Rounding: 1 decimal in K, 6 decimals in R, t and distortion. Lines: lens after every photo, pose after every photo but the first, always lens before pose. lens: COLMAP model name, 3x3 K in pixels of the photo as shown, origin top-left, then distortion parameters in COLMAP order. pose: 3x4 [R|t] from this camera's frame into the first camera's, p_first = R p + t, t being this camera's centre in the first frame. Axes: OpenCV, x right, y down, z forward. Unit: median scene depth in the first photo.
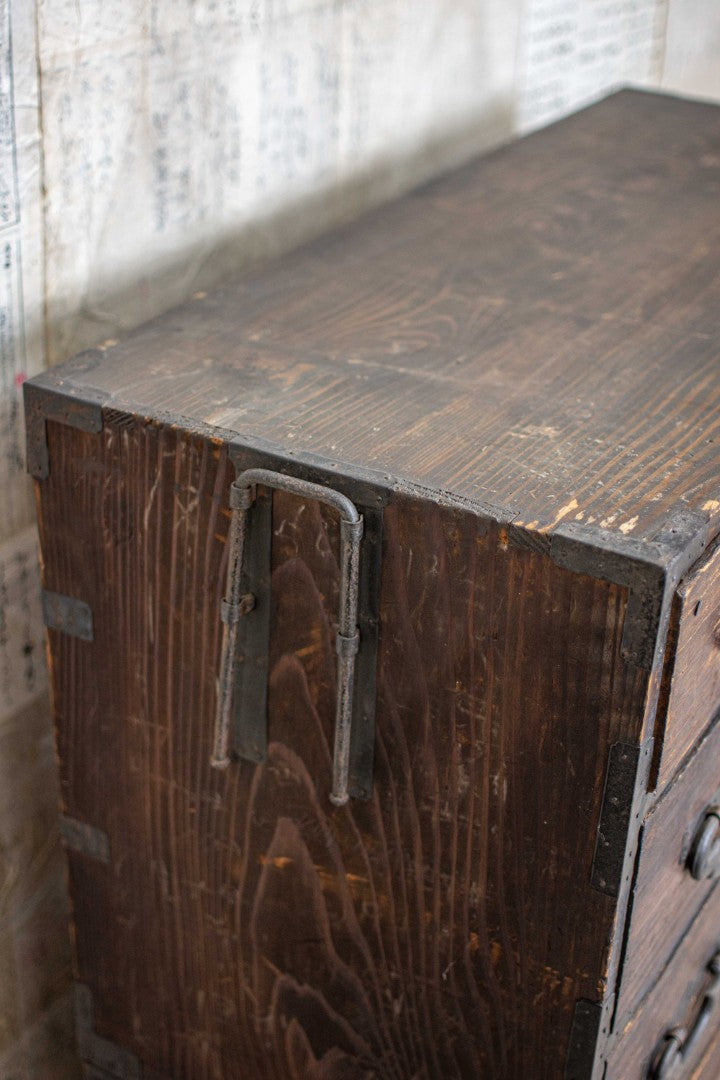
lens RADIAL K [[1660.2, 0, 353.0], [0, 1660.2, 529.2], [0, 0, 1]] dist [-0.163204, 0.000000]
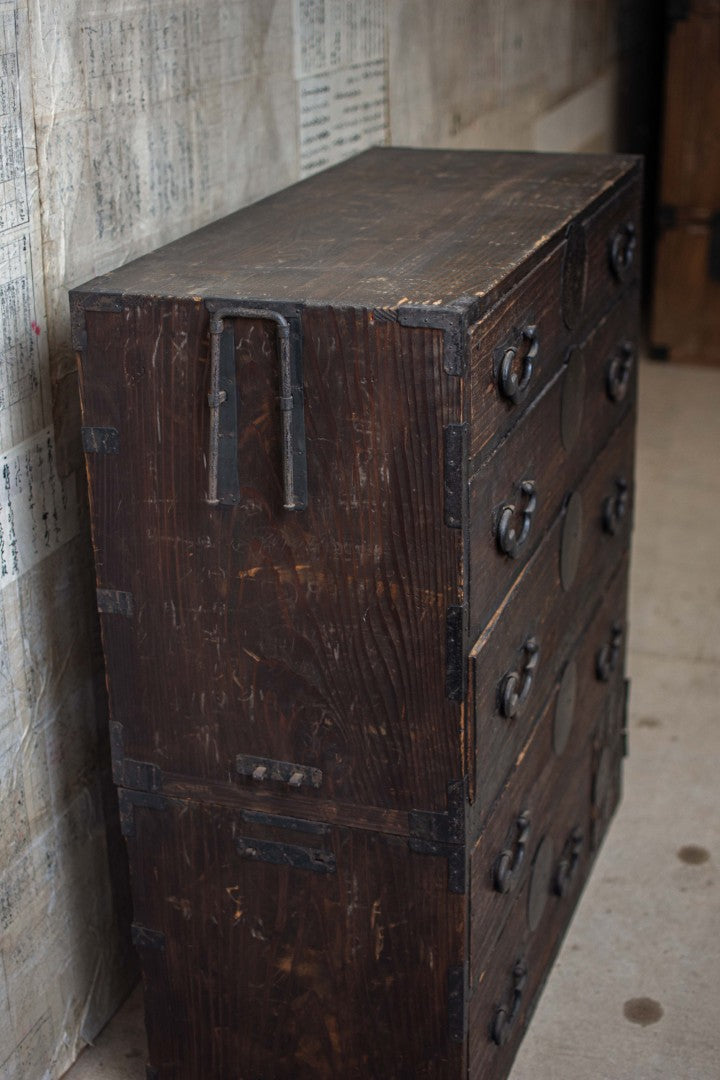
lens RADIAL K [[1644.4, 0, 356.0], [0, 1644.4, 538.8], [0, 0, 1]] dist [-0.166041, 0.000000]
pose [[0.979520, -0.120753, 0.161117, -0.201429], [0.138092, 0.985244, -0.101121, 0.348559], [-0.146529, 0.121299, 0.981741, -0.605746]]
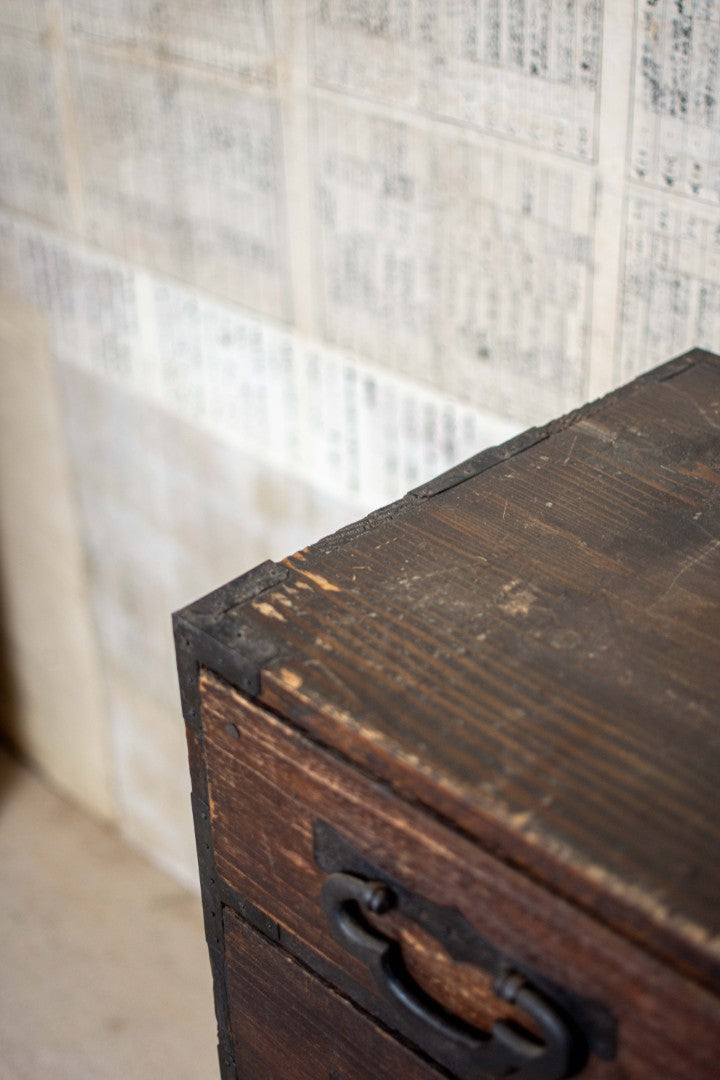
lens RADIAL K [[1660.2, 0, 407.3], [0, 1660.2, 549.5], [0, 0, 1]] dist [-0.163204, 0.000000]
pose [[-0.247222, 0.488319, -0.836915, 0.727751], [-0.459790, 0.701170, 0.544935, -0.453736], [0.852921, 0.519525, 0.051179, 0.815100]]
